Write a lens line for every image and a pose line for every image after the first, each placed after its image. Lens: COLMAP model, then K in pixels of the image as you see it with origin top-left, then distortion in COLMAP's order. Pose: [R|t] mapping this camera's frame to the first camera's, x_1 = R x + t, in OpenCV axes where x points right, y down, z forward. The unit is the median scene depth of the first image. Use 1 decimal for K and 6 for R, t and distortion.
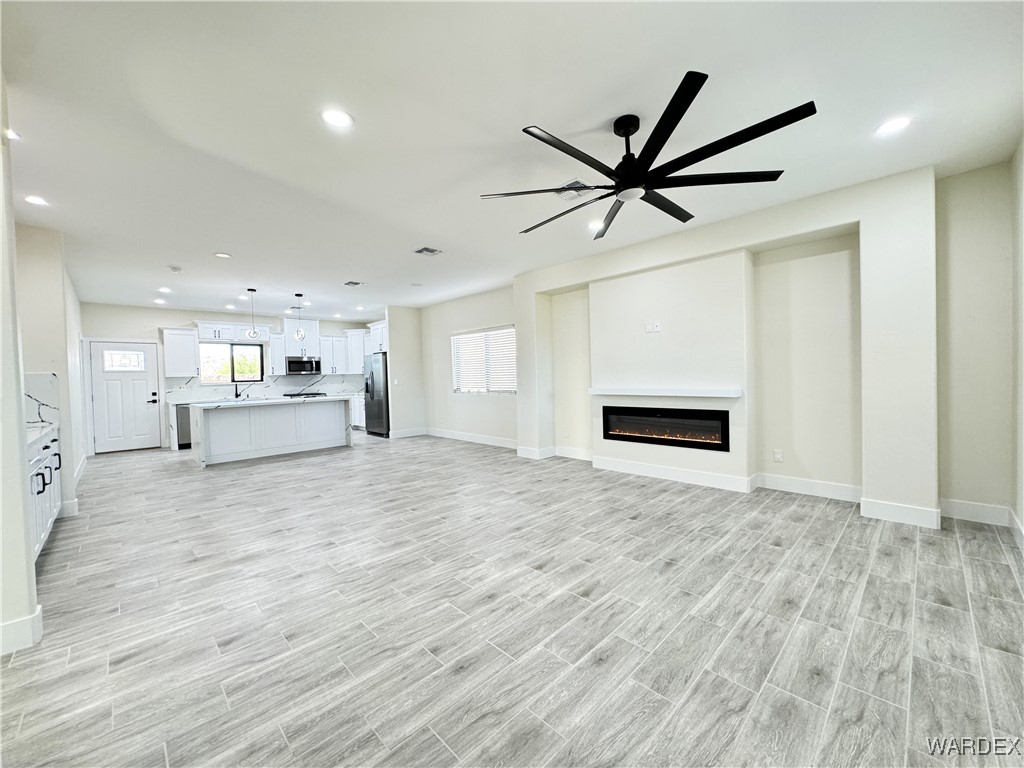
lens RADIAL K [[406.6, 0, 510.4], [0, 406.6, 384.2], [0, 0, 1]] dist [-0.001629, 0.000089]
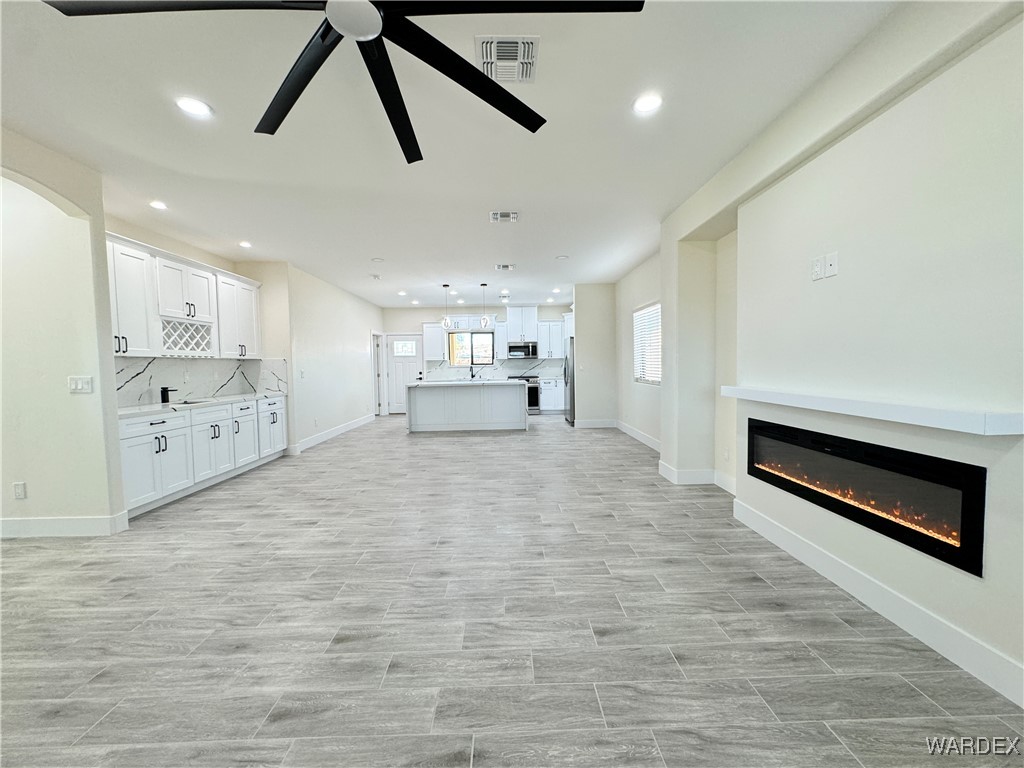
lens RADIAL K [[406.6, 0, 510.4], [0, 406.6, 384.2], [0, 0, 1]] dist [-0.001629, 0.000089]
pose [[0.728965, 0.047280, -0.682917, 0.518049], [-0.017590, 0.998576, 0.050358, -0.024175], [0.684325, -0.024697, 0.728759, 0.482208]]
